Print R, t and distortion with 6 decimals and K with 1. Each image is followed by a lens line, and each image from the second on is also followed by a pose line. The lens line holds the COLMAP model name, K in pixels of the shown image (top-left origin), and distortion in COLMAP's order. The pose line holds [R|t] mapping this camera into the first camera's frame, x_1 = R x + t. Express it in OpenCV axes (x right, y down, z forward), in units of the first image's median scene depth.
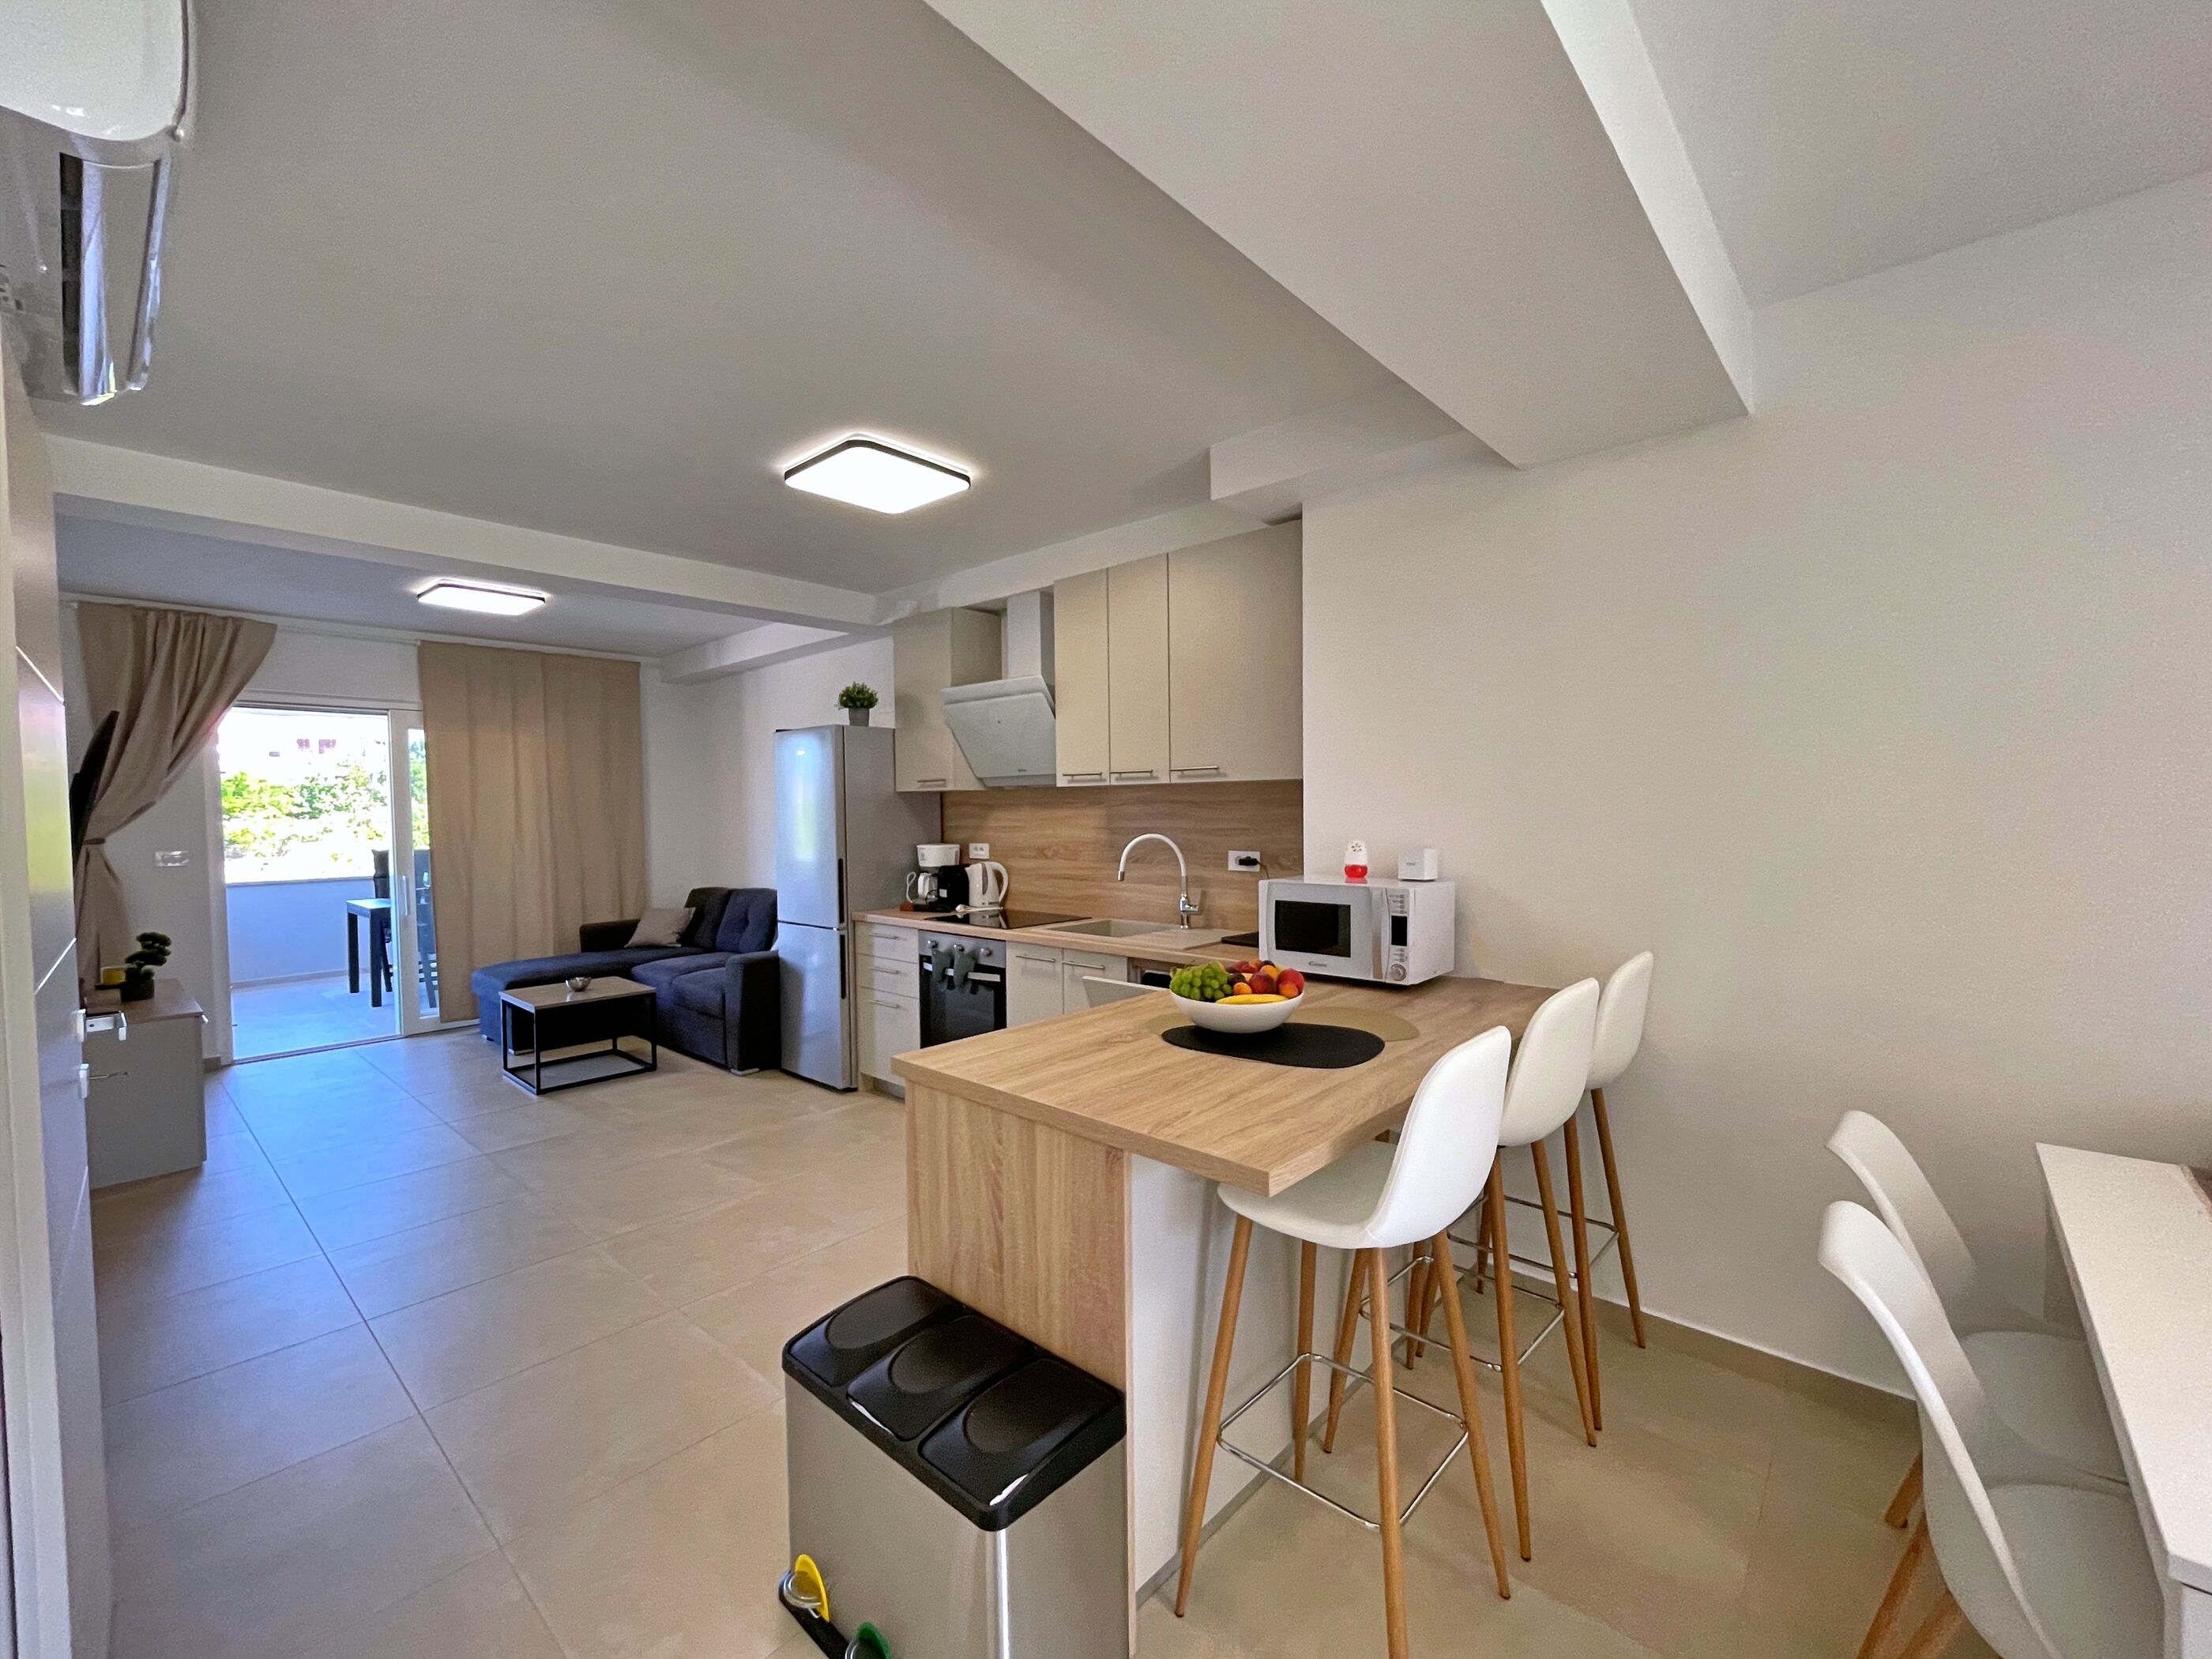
lens RADIAL K [[912.2, 0, 1104.9], [0, 912.2, 838.2], [0, 0, 1]] dist [-0.000931, 0.000559]
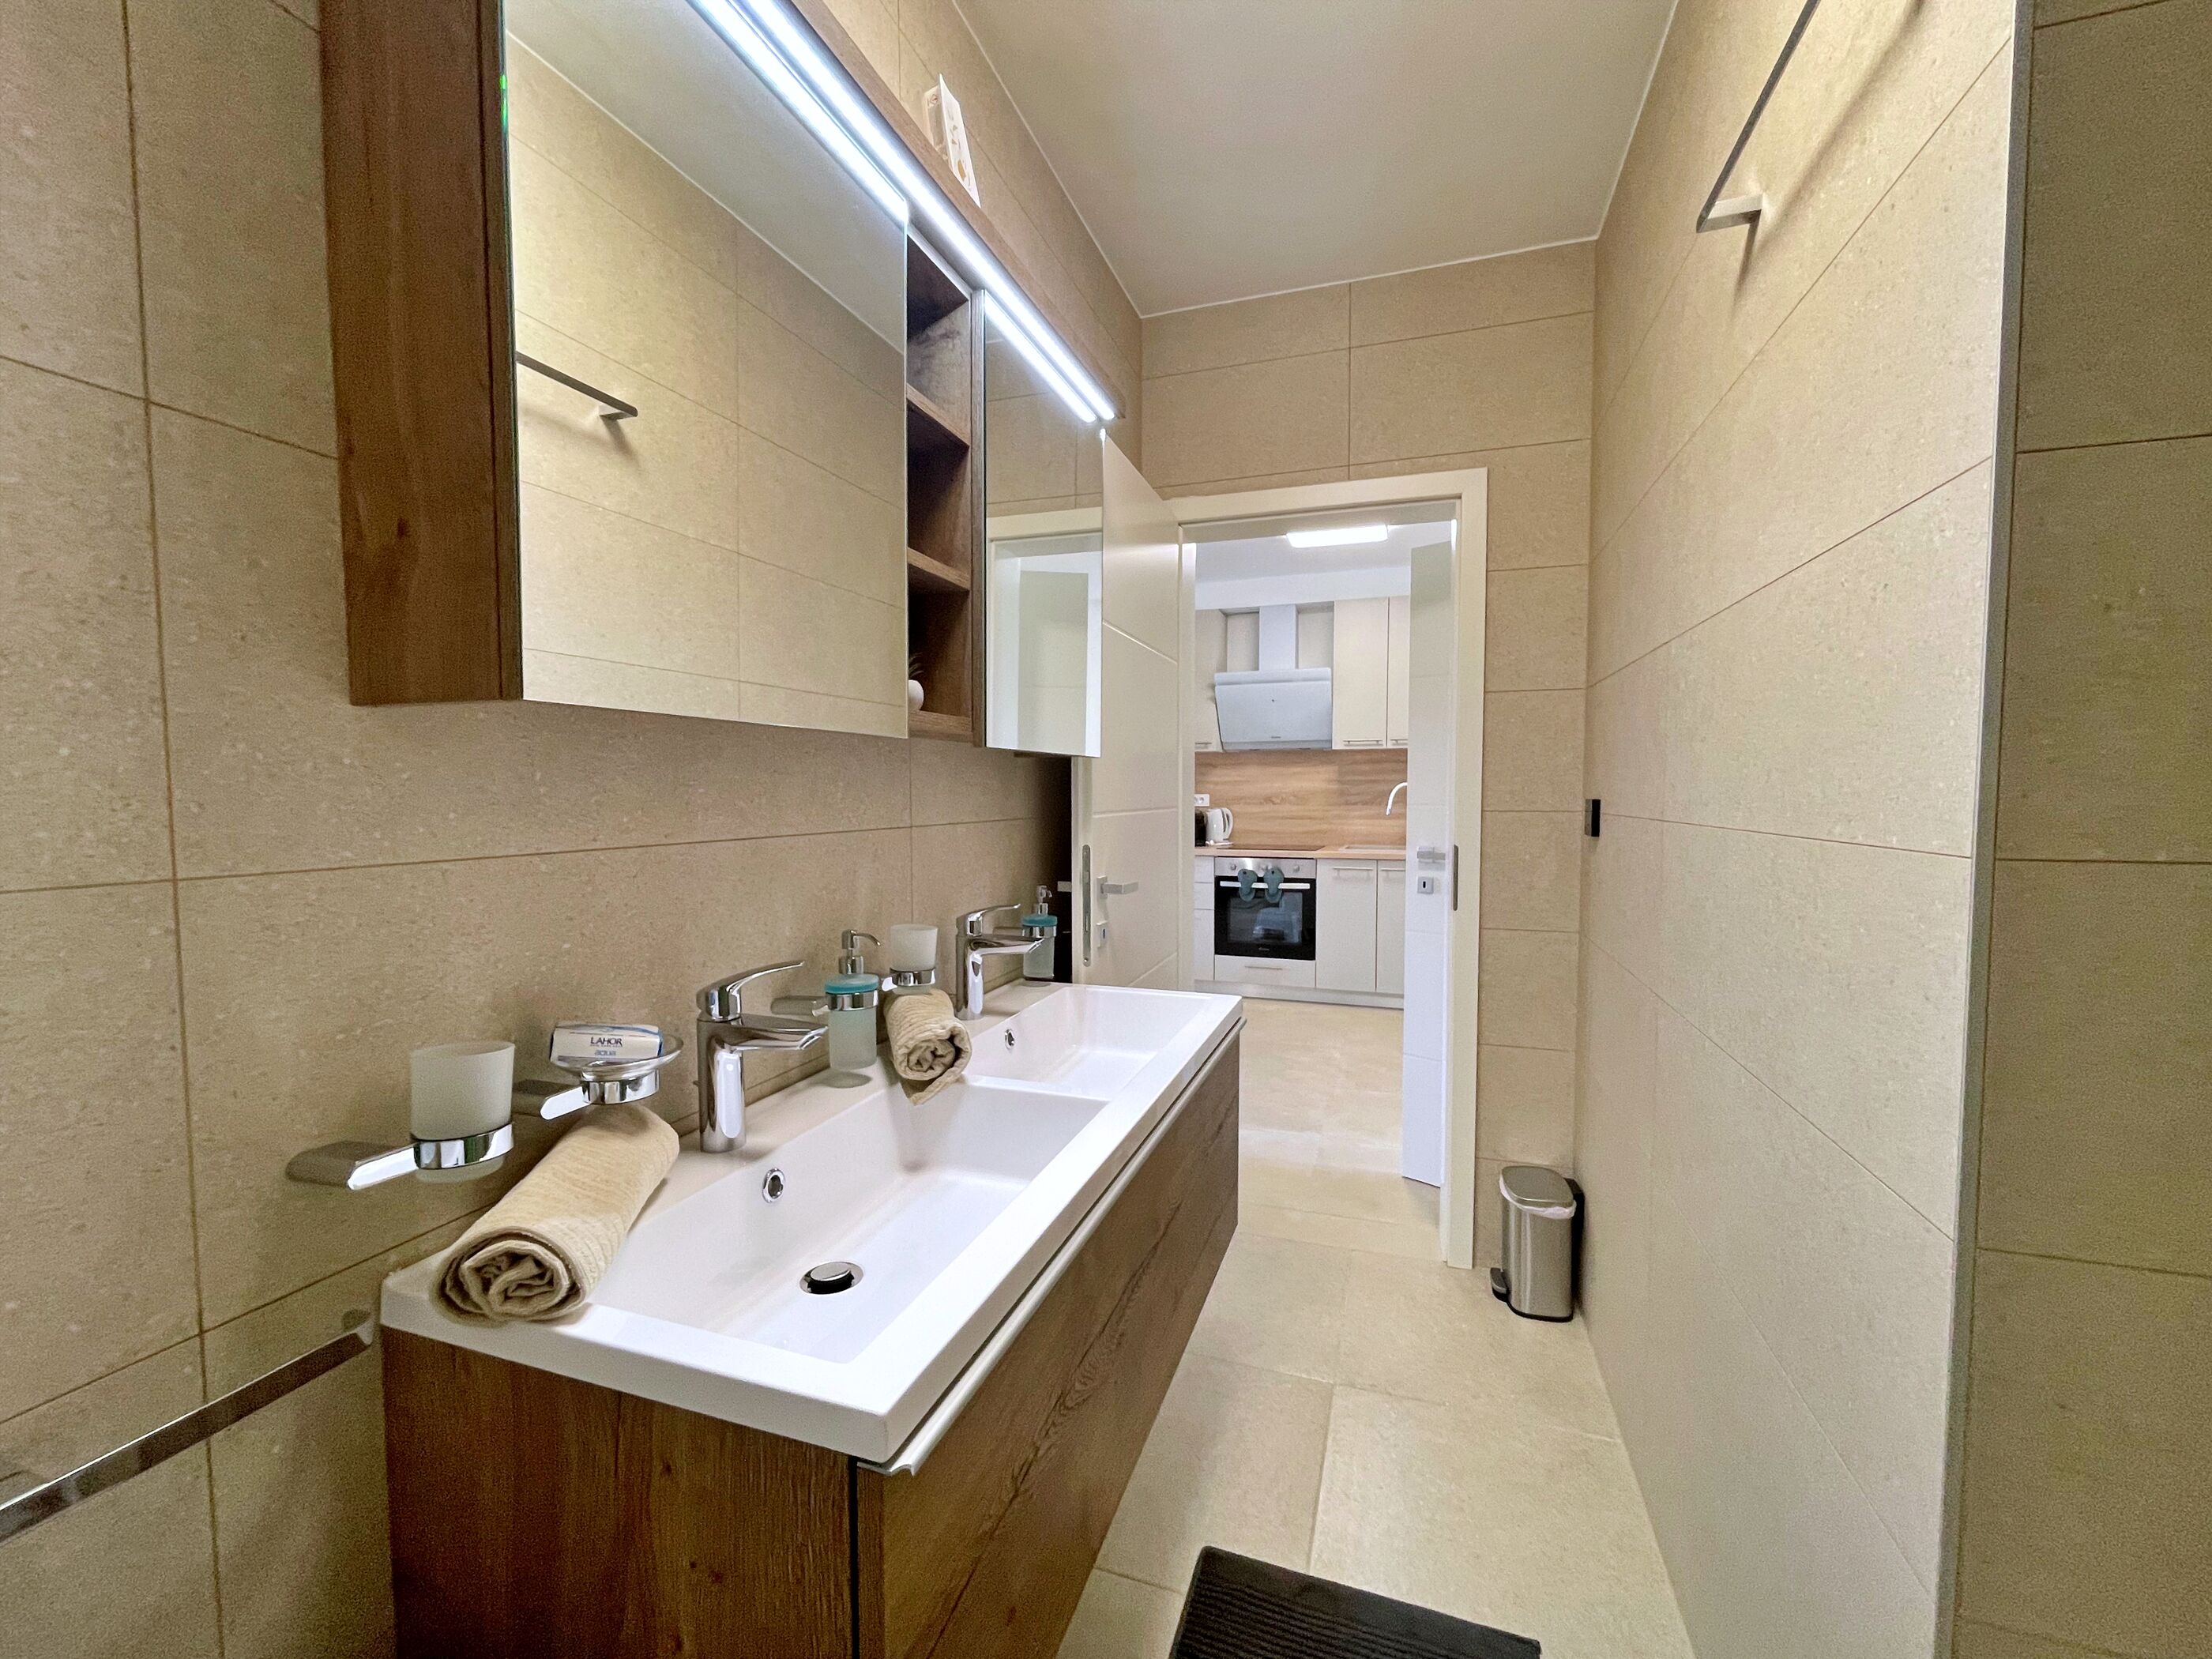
lens RADIAL K [[900.7, 0, 1087.4], [0, 900.7, 836.6], [0, 0, 1]] dist [0.002410, 0.000557]
pose [[0.927744, -0.011330, 0.373046, -0.800299], [0.004931, 0.999824, 0.018103, 0.044066], [-0.373185, -0.014955, 0.927636, -0.121848]]
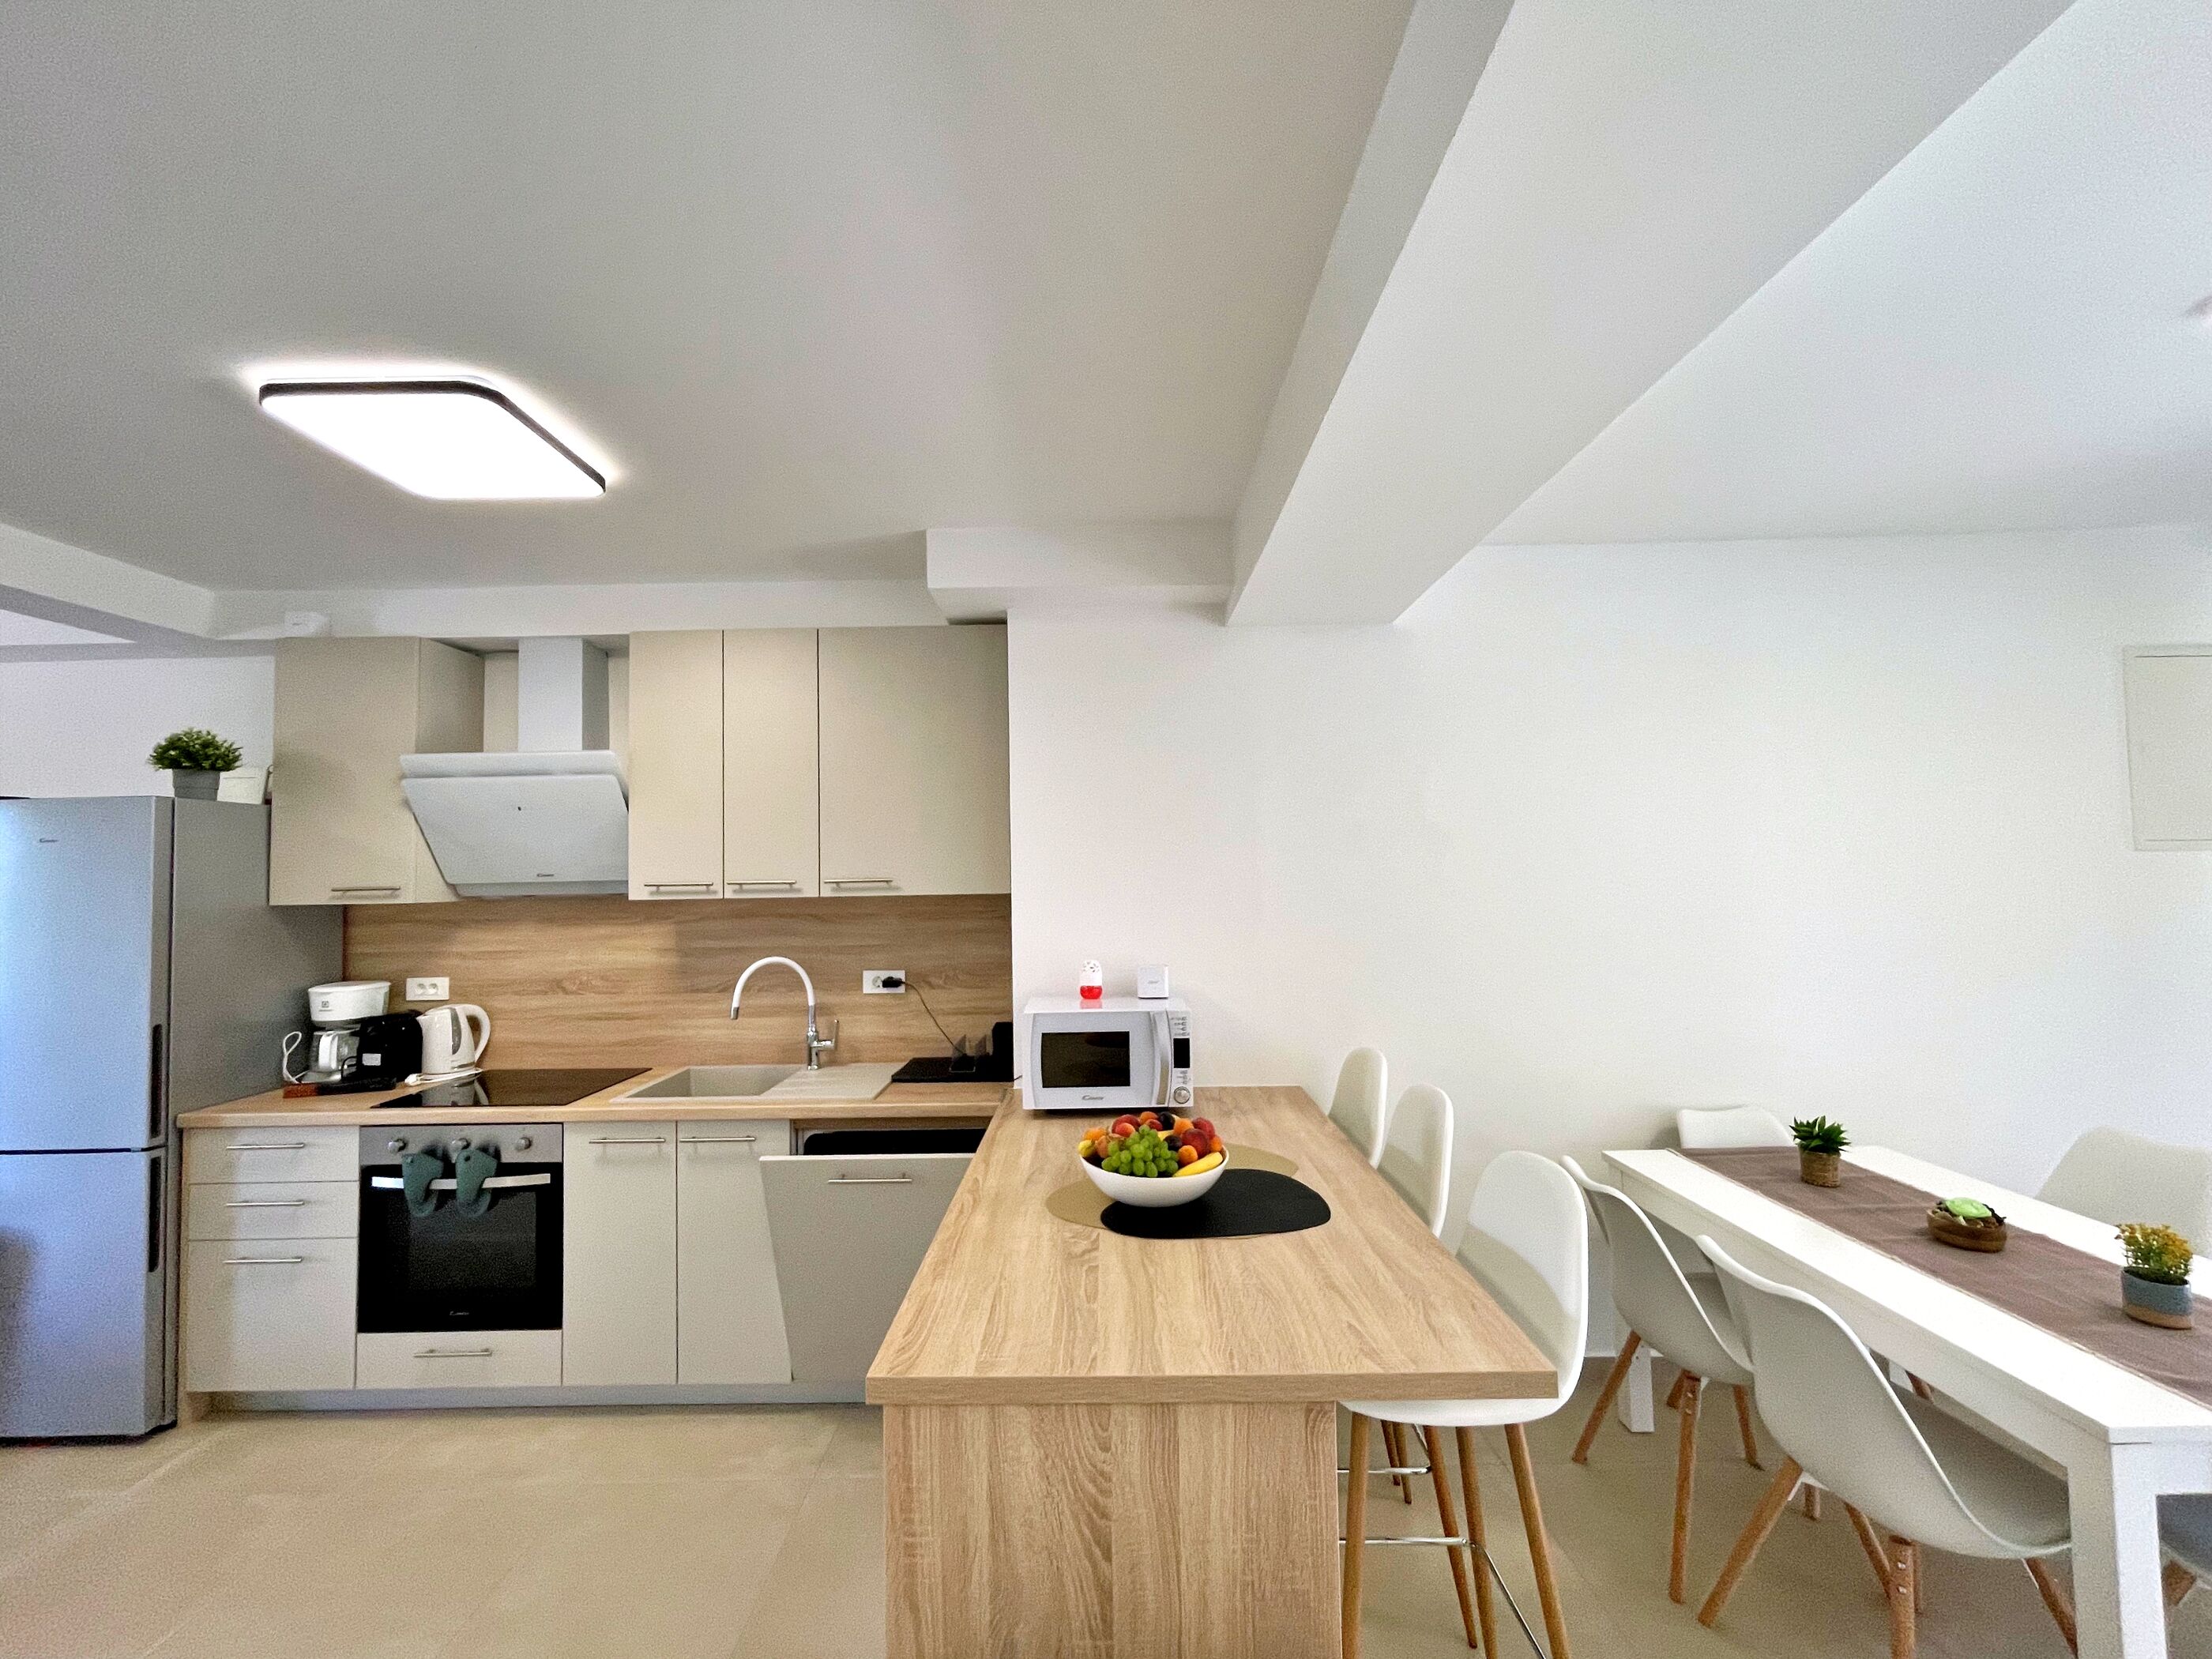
lens RADIAL K [[903.1, 0, 1098.5], [0, 903.1, 838.1], [0, 0, 1]] dist [-0.002220, 0.000008]
pose [[0.747585, 0.023073, 0.663765, -0.226103], [0.031457, 0.997045, -0.070088, -0.037600], [-0.663421, 0.073277, 0.744650, 0.161790]]
